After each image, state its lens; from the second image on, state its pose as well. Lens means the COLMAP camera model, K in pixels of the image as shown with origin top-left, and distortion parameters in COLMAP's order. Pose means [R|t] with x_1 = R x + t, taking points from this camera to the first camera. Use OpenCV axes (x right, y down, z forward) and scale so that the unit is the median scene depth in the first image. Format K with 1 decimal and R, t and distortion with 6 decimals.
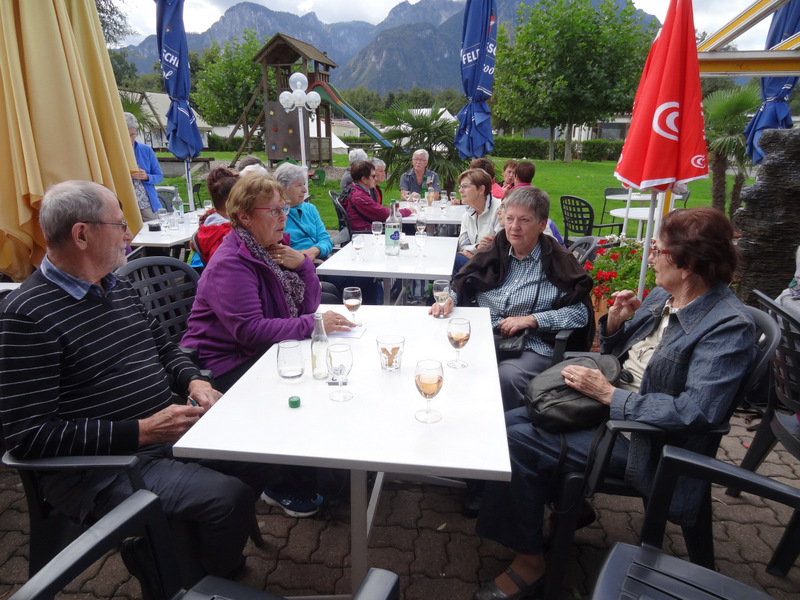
lens RADIAL K [[553.0, 0, 402.1], [0, 553.0, 300.4], [0, 0, 1]] dist [-0.004472, 0.005068]
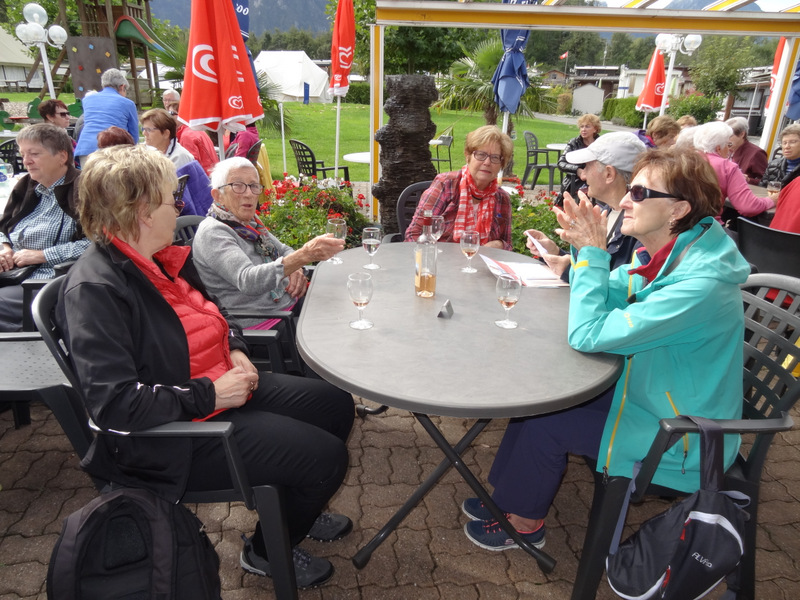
lens RADIAL K [[553.0, 0, 400.2], [0, 553.0, 301.3], [0, 0, 1]] dist [-0.004472, 0.005068]
pose [[0.981994, -0.049978, 0.182182, 0.298477], [0.033636, 0.995217, 0.091714, 0.024478], [-0.185894, -0.083935, 0.978978, -0.078866]]
